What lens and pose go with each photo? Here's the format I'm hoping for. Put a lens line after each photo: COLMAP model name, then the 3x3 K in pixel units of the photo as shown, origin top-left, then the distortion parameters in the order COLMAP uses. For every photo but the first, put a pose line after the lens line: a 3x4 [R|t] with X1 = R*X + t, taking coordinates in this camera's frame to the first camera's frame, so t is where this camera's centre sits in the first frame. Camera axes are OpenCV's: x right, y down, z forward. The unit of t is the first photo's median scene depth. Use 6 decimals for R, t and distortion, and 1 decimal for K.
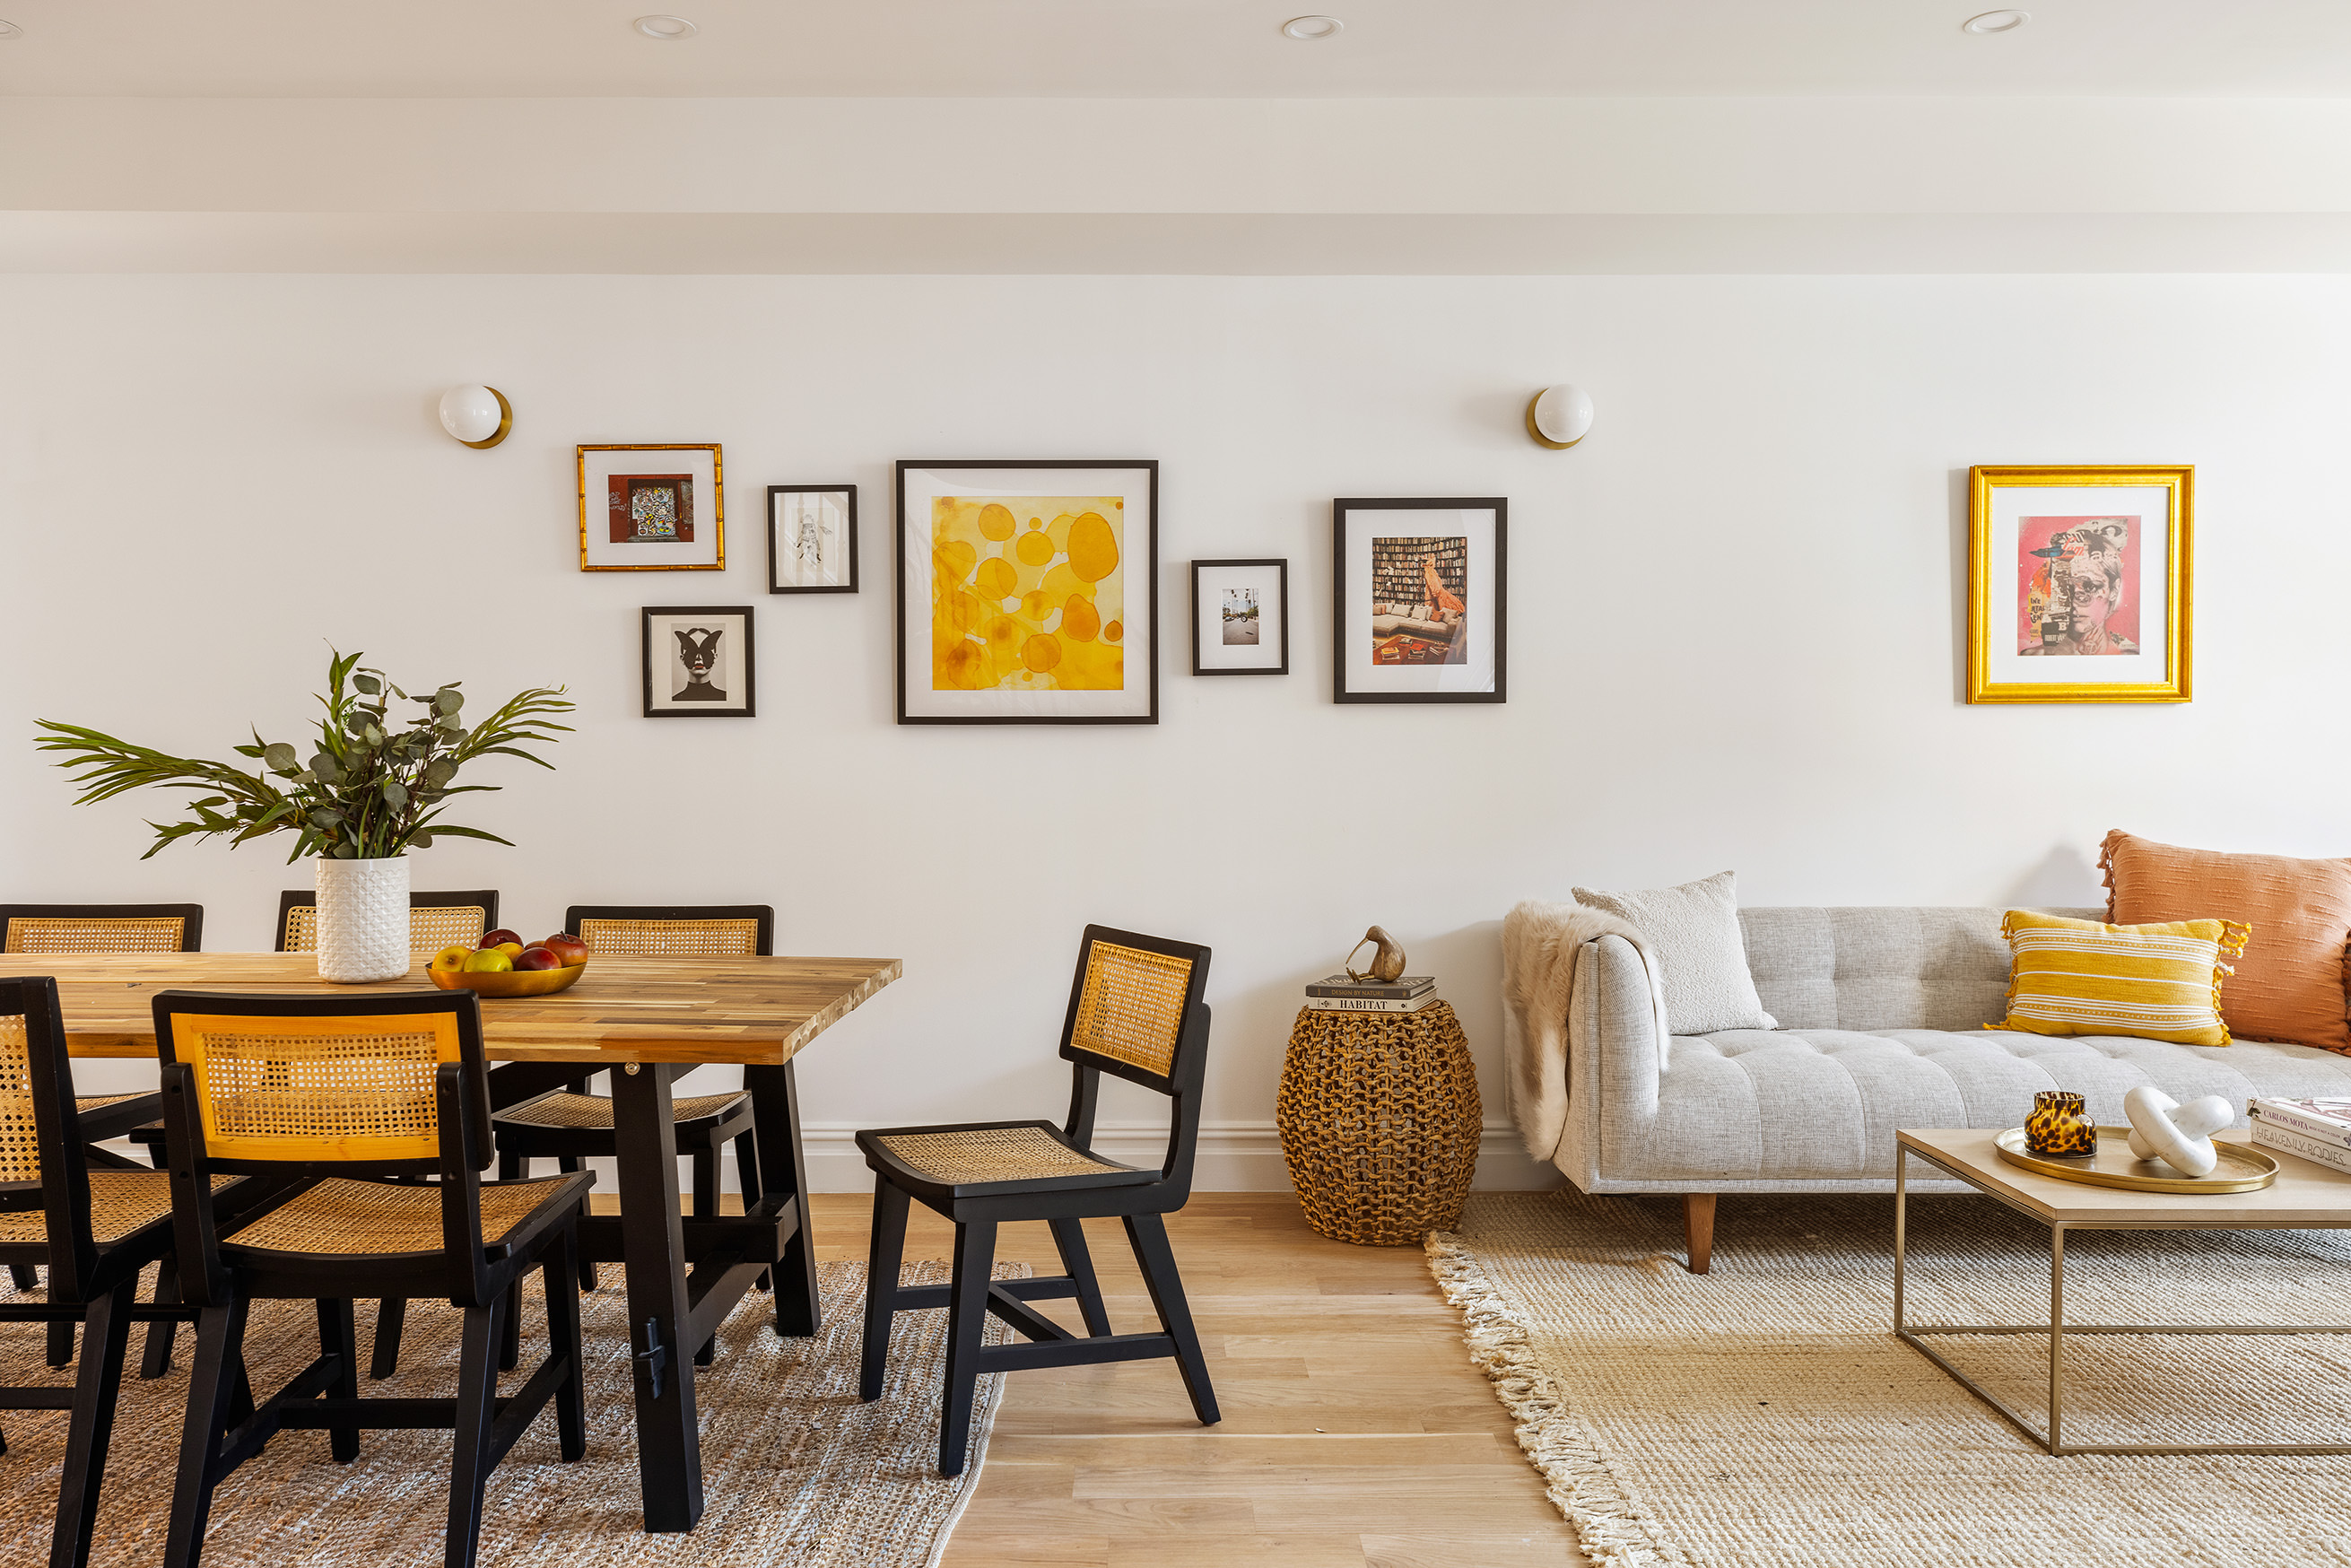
lens RADIAL K [[1792.6, 0, 1173.2], [0, 1792.6, 777.8], [0, 0, 1]] dist [0.013608, -0.000636]
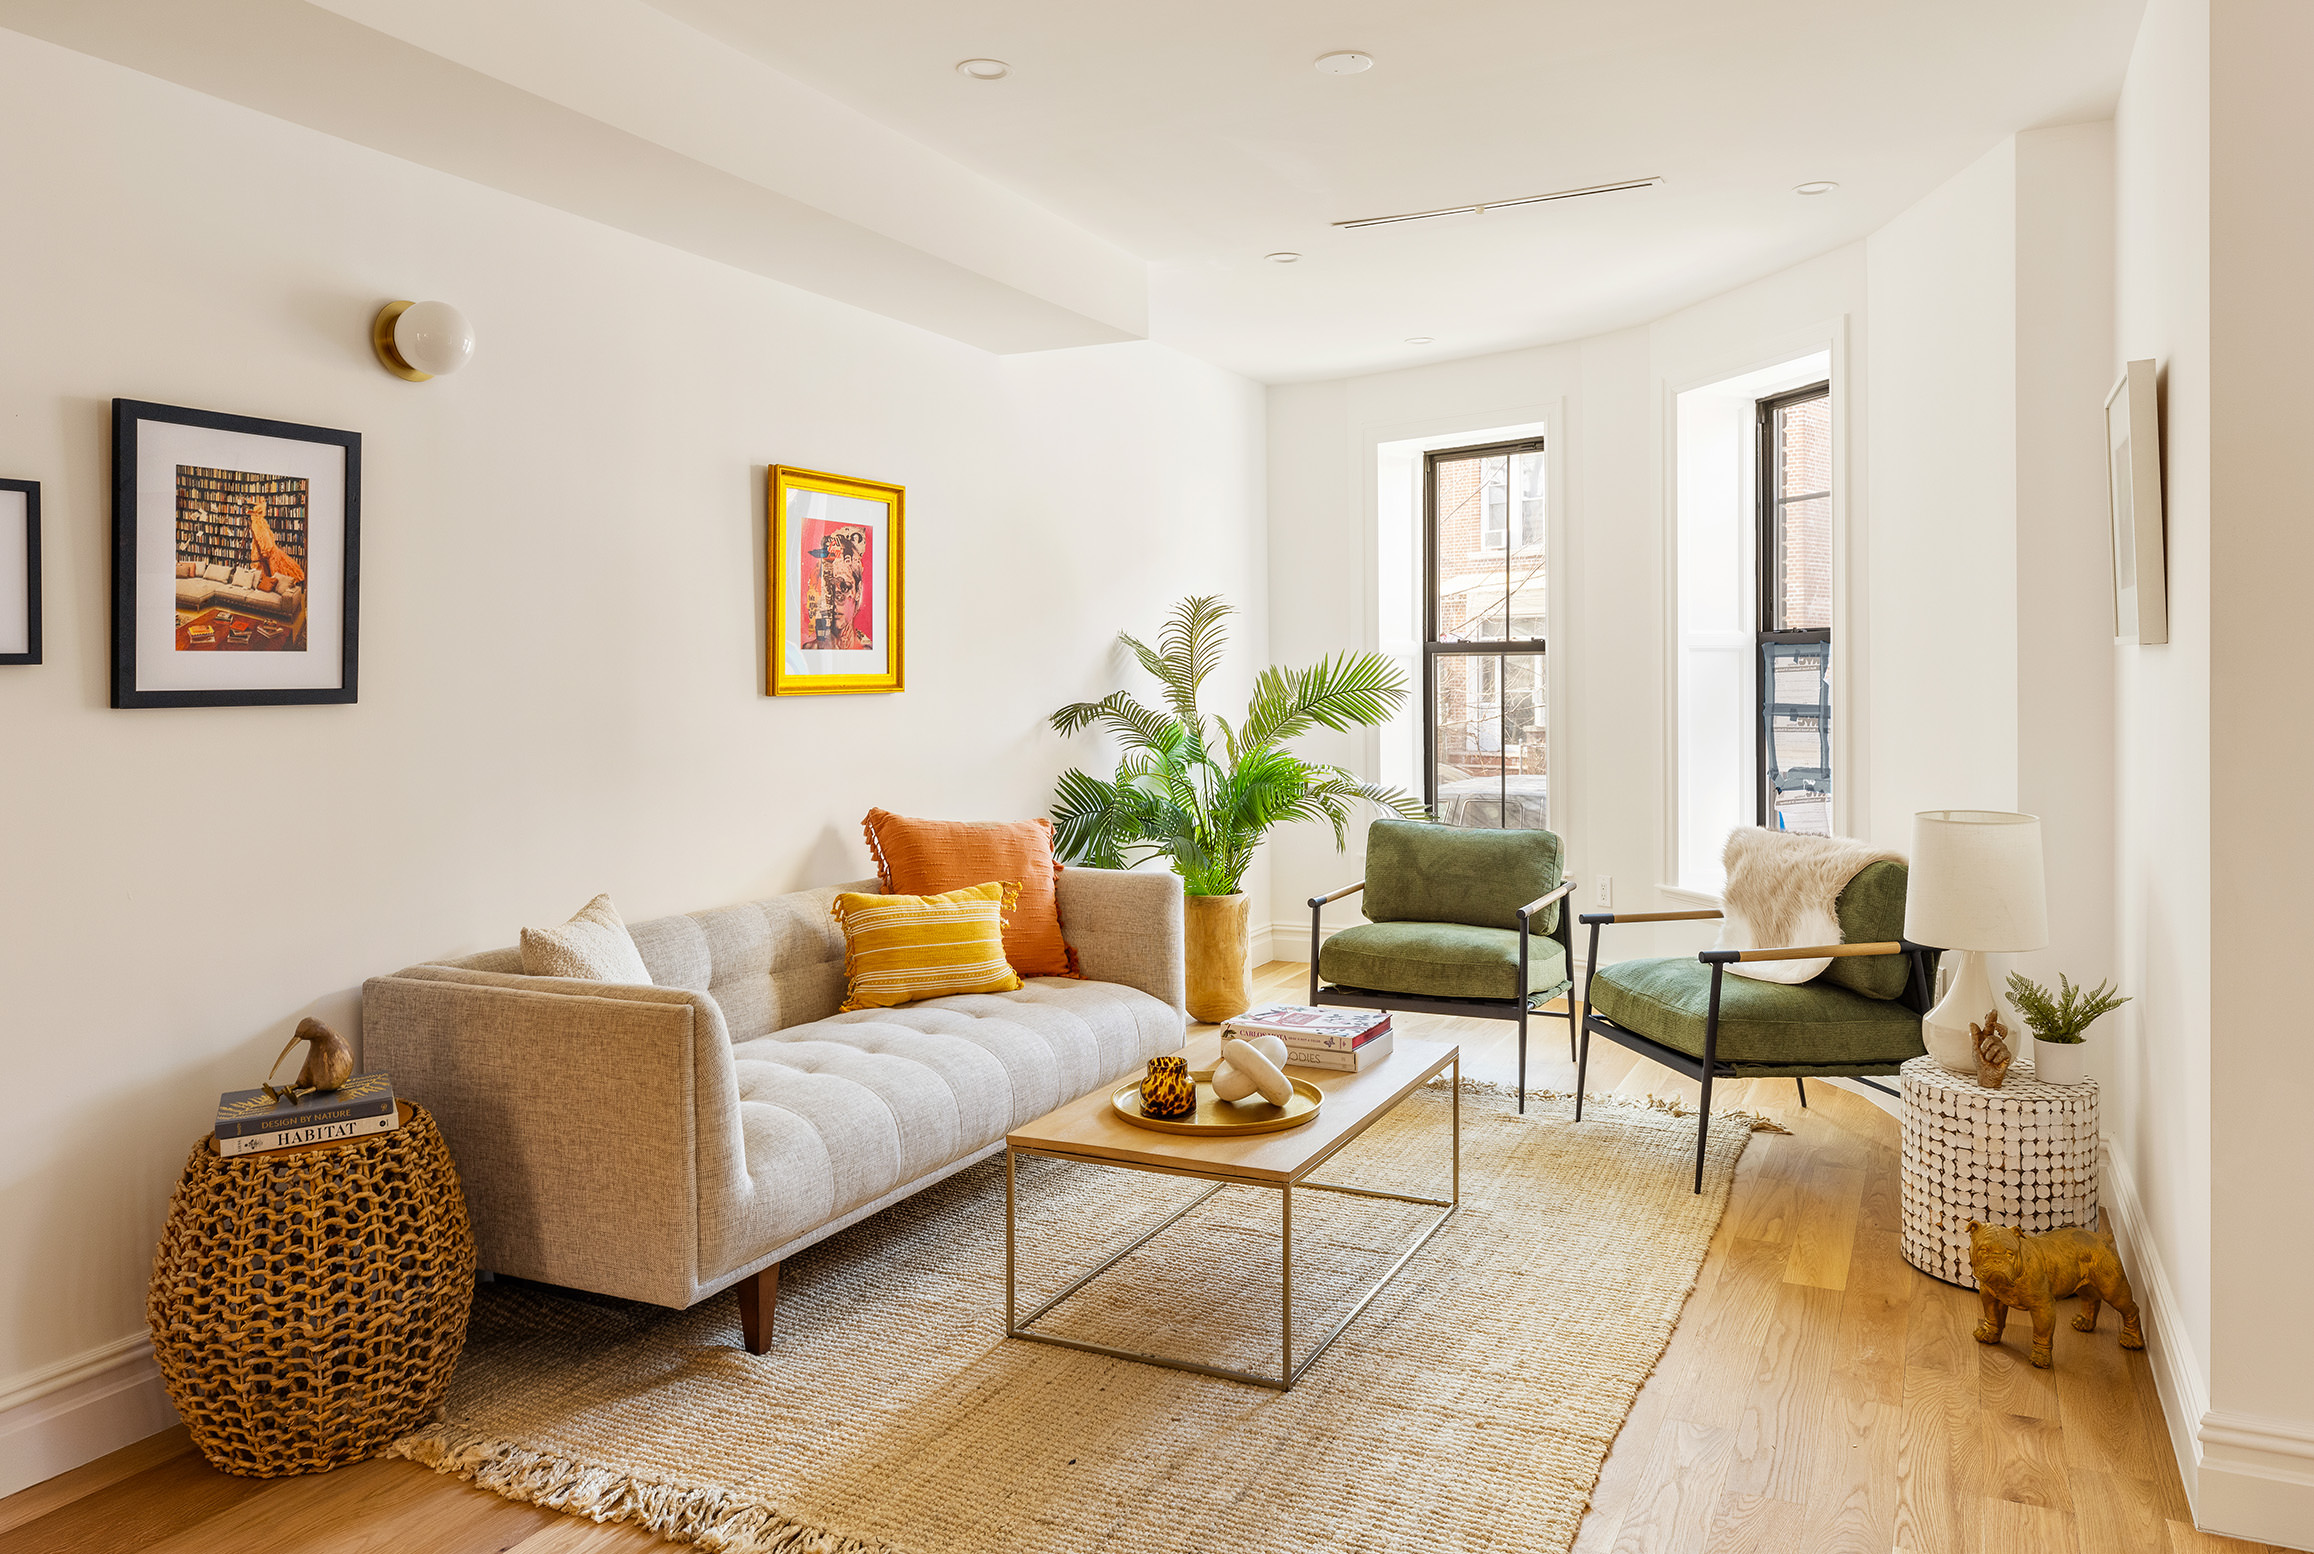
lens RADIAL K [[1596.0, 0, 1204.5], [0, 1596.0, 686.8], [0, 0, 1]] dist [-0.003807, 0.005374]
pose [[0.427060, -0.009131, 0.904177, -0.274146], [0.019722, 0.999805, 0.000782, -0.042121], [-0.904008, 0.017498, 0.427157, 0.388506]]
